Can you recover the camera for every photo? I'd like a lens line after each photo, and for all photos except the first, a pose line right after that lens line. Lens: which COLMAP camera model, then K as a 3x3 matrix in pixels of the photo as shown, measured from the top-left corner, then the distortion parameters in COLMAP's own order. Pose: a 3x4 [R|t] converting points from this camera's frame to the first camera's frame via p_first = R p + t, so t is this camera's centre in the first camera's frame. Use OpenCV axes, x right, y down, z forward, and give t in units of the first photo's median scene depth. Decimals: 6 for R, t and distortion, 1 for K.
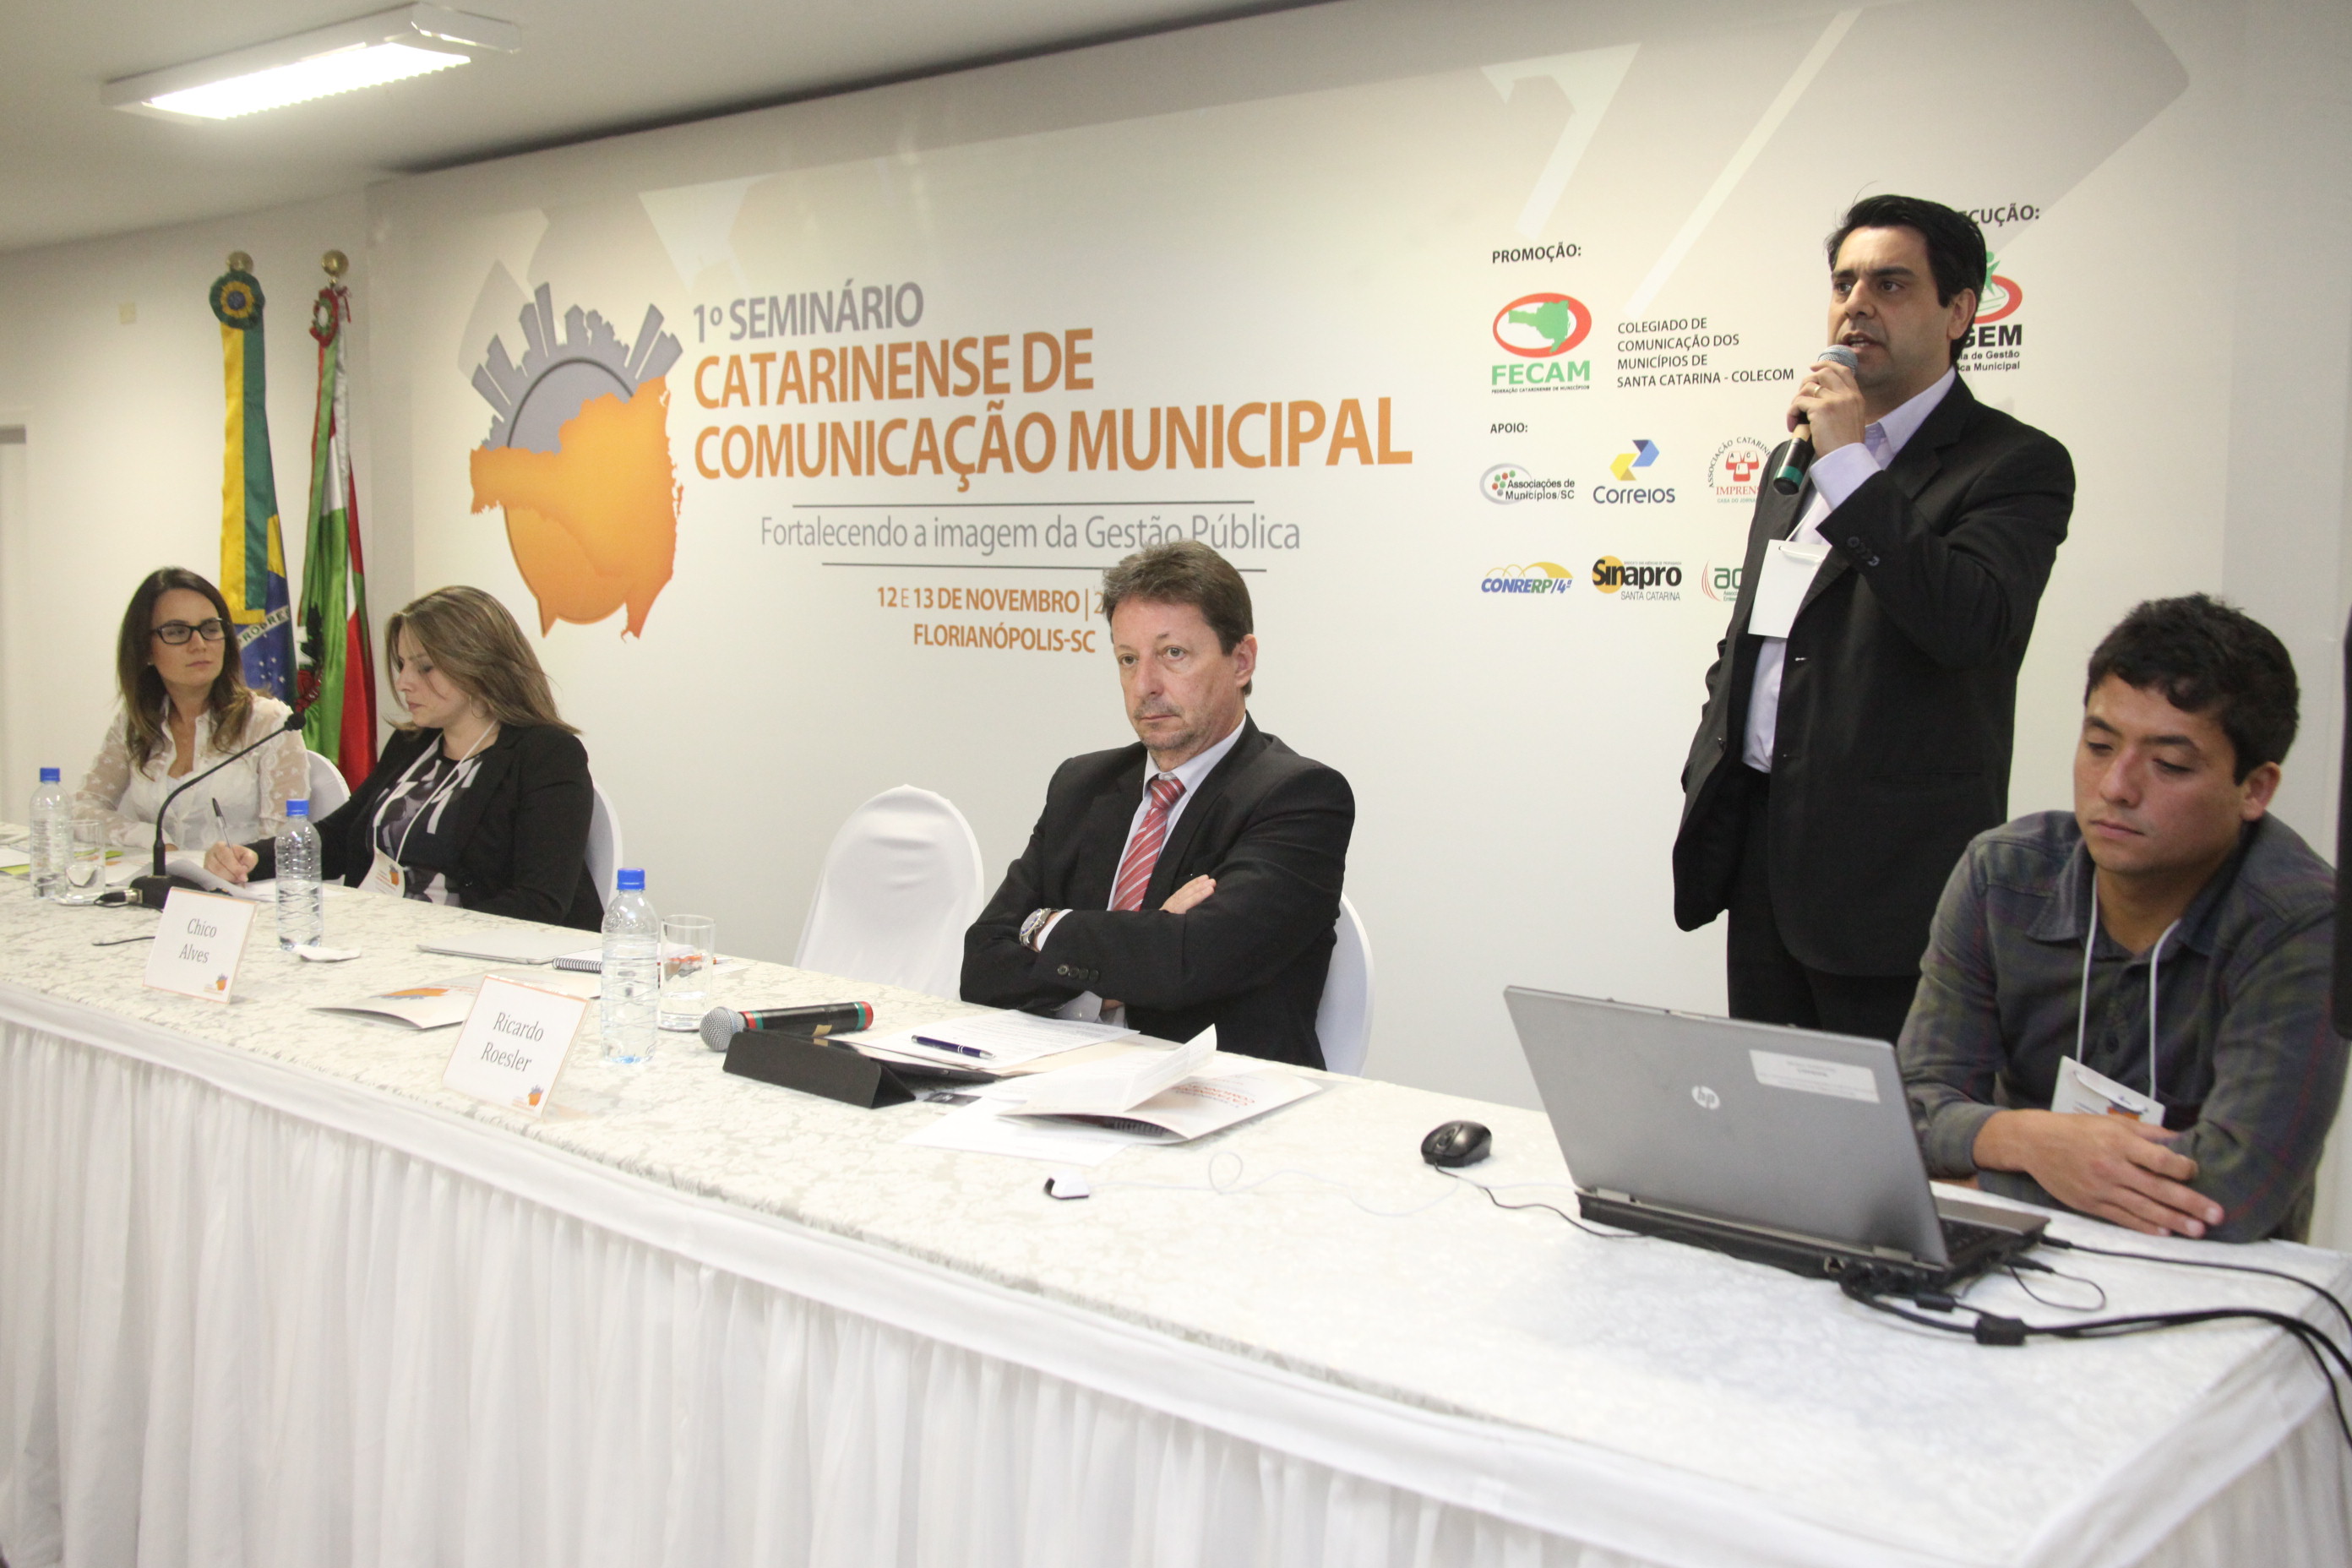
lens RADIAL K [[2335.7, 0, 1182.7], [0, 2335.7, 772.8], [0, 0, 1]] dist [-0.089796, 0.000000]
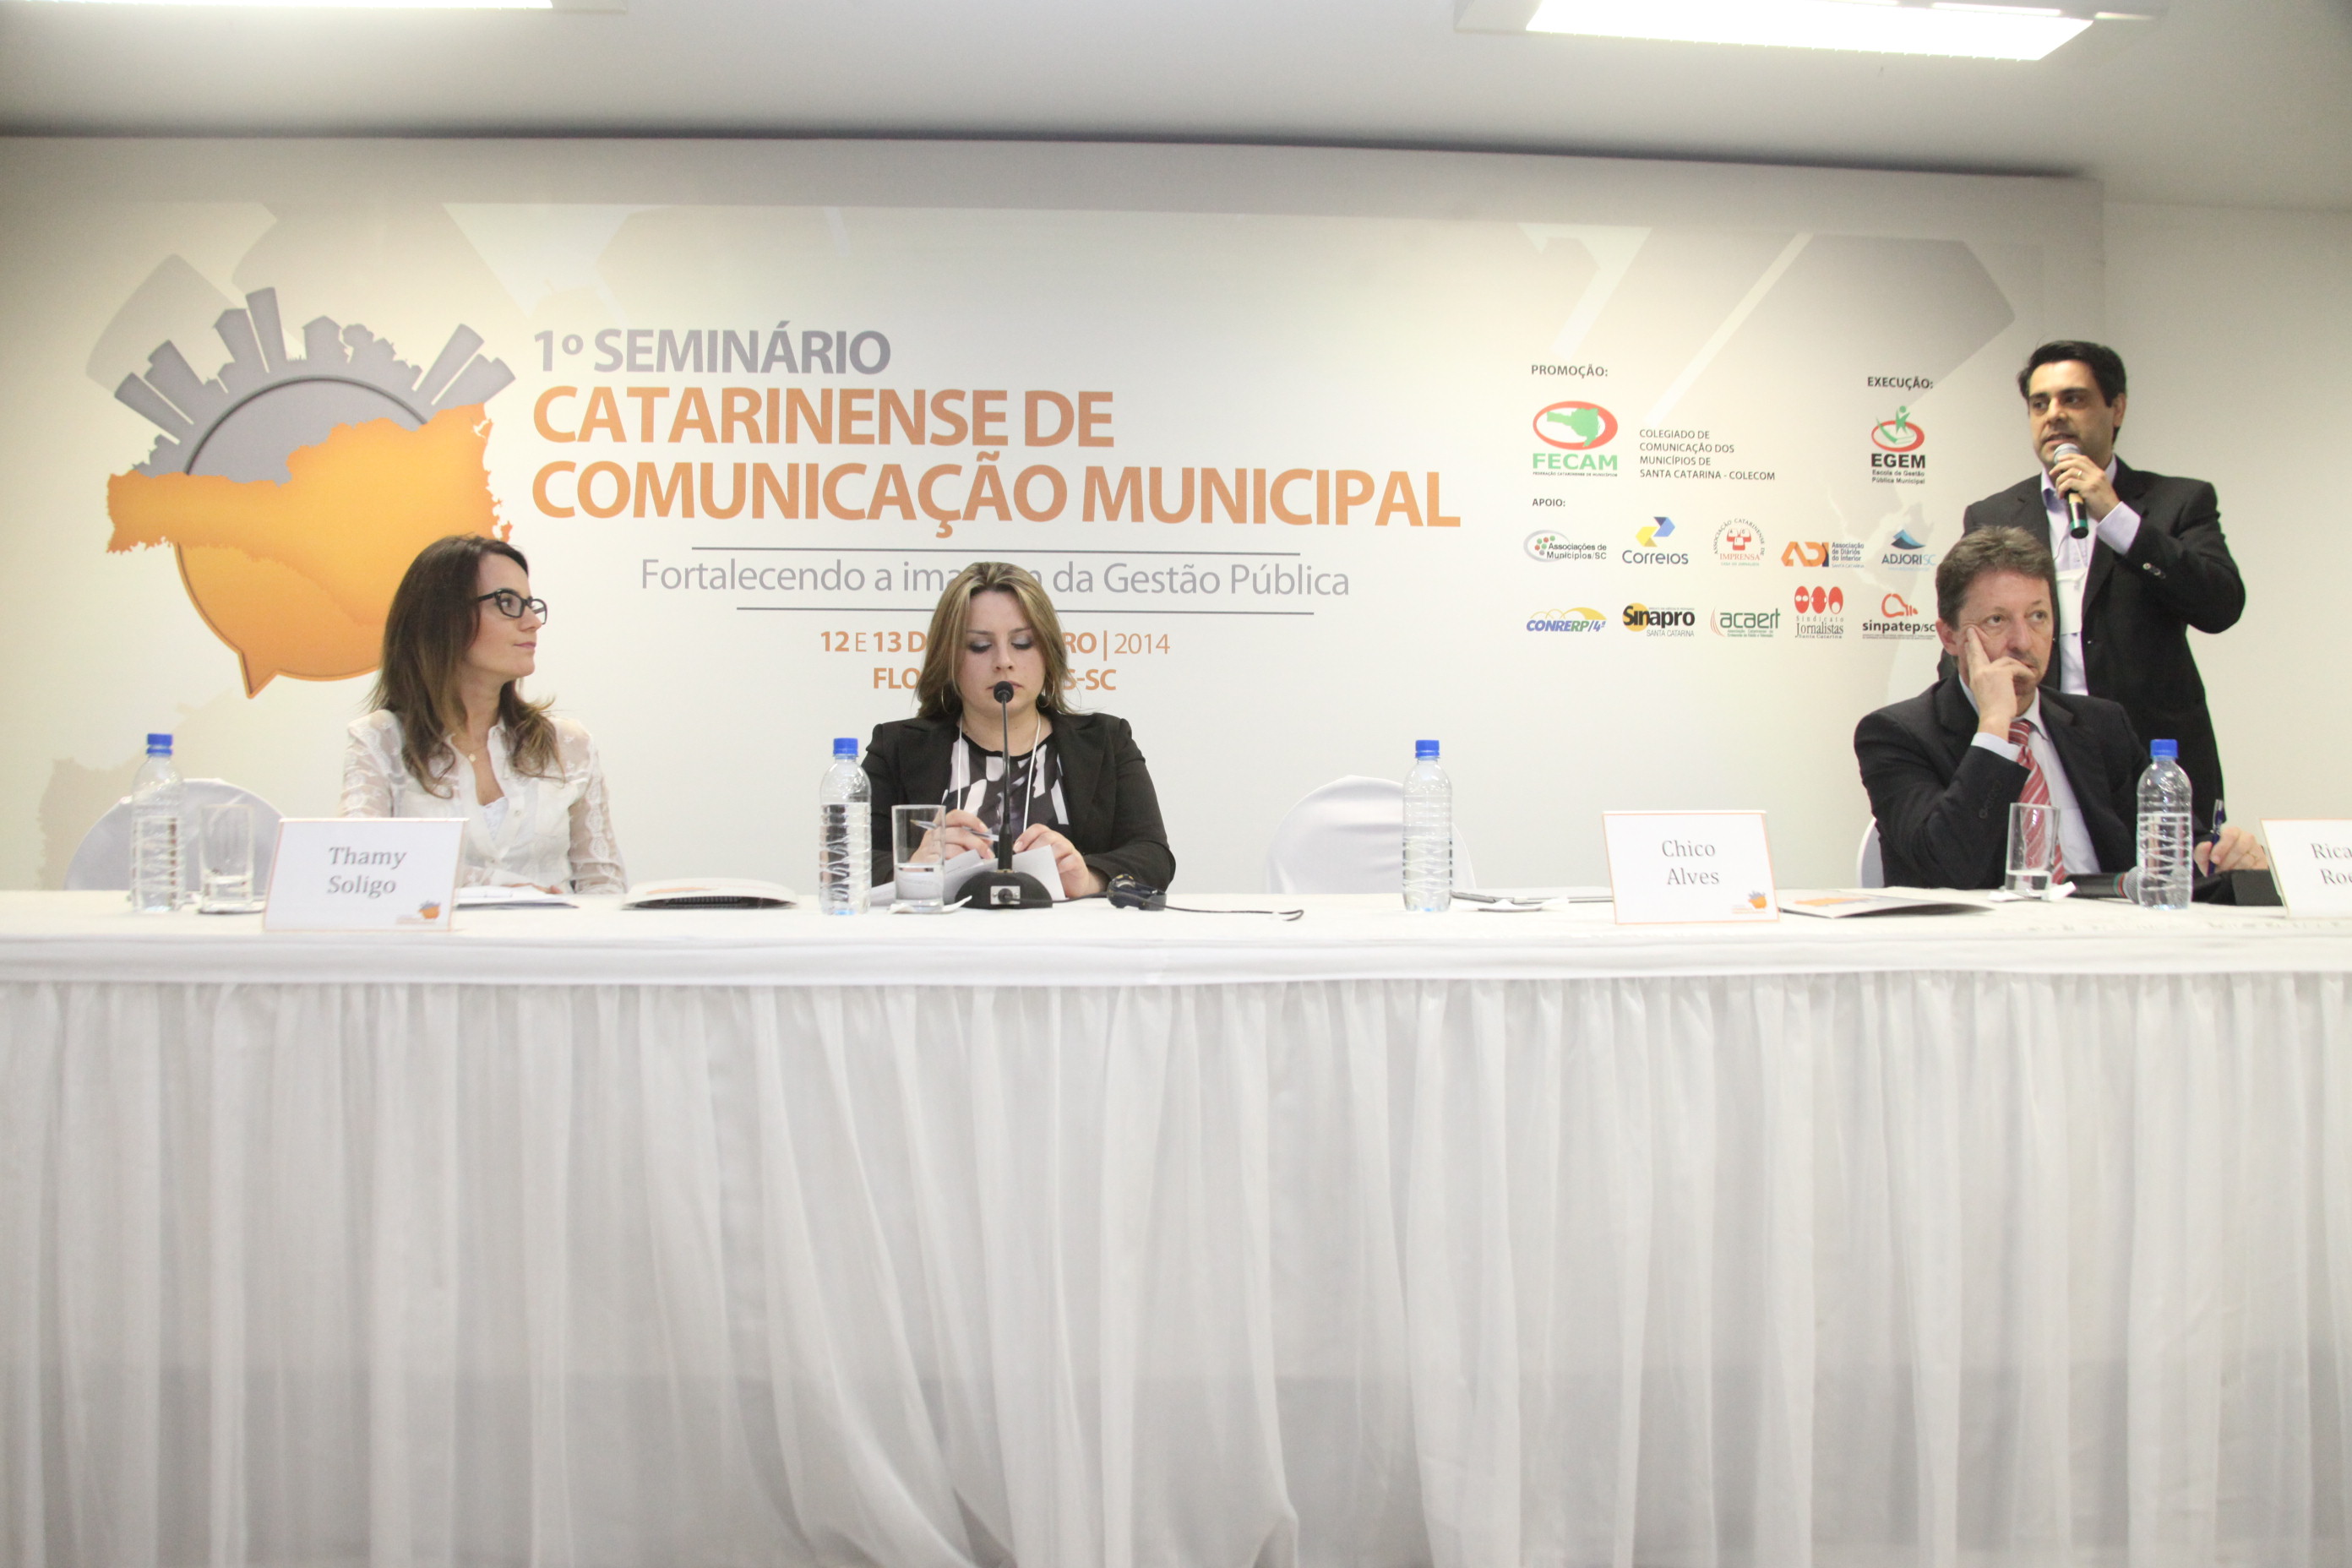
lens RADIAL K [[1852.9, 0, 1157.4], [0, 1852.9, 820.8], [0, 0, 1]] dist [-0.155408, 0.108170]
pose [[0.717206, -0.020378, 0.696564, -0.609663], [0.069979, 0.996626, -0.042896, 0.045839], [-0.693339, 0.079510, 0.716212, 0.375991]]
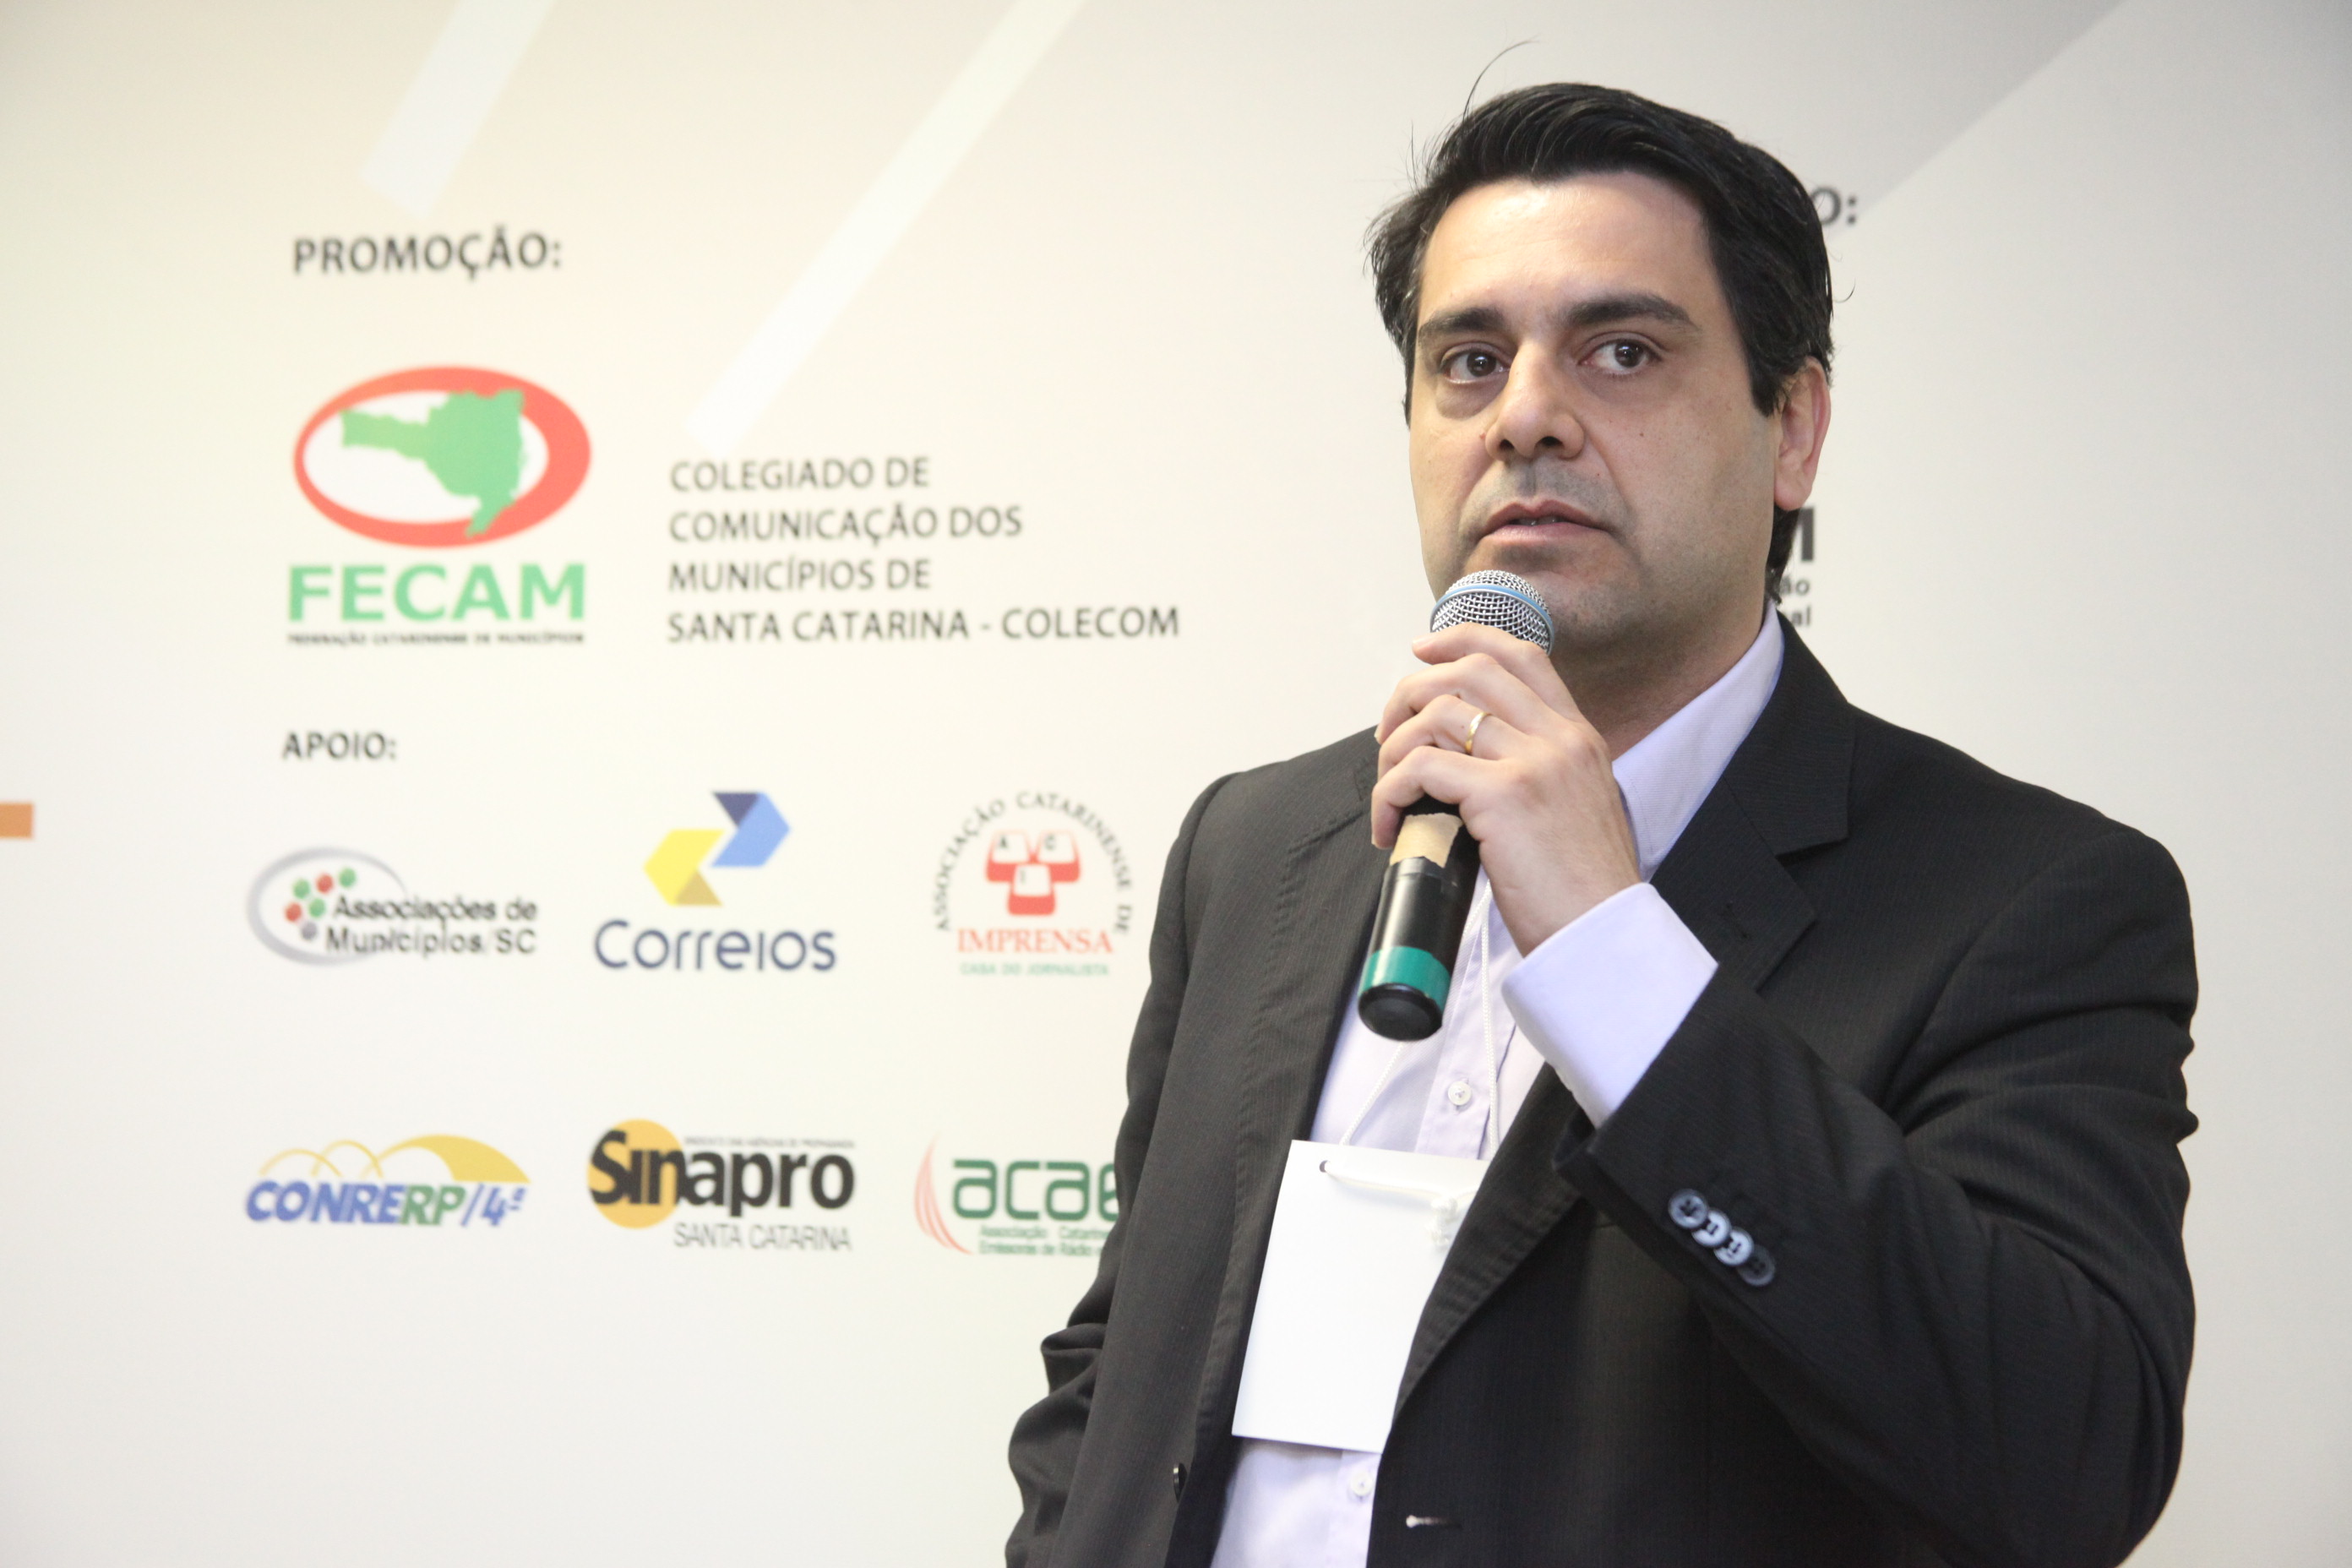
lens RADIAL K [[4200.8, 0, 1177.0], [0, 4200.8, 767.3], [0, 0, 1]] dist [0.328582, 0.000000]
pose [[0.926607, 0.028837, 0.374924, 0.015269], [0.021947, 0.991208, -0.130478, -0.050436], [-0.375390, 0.129130, 0.917828, 0.314581]]
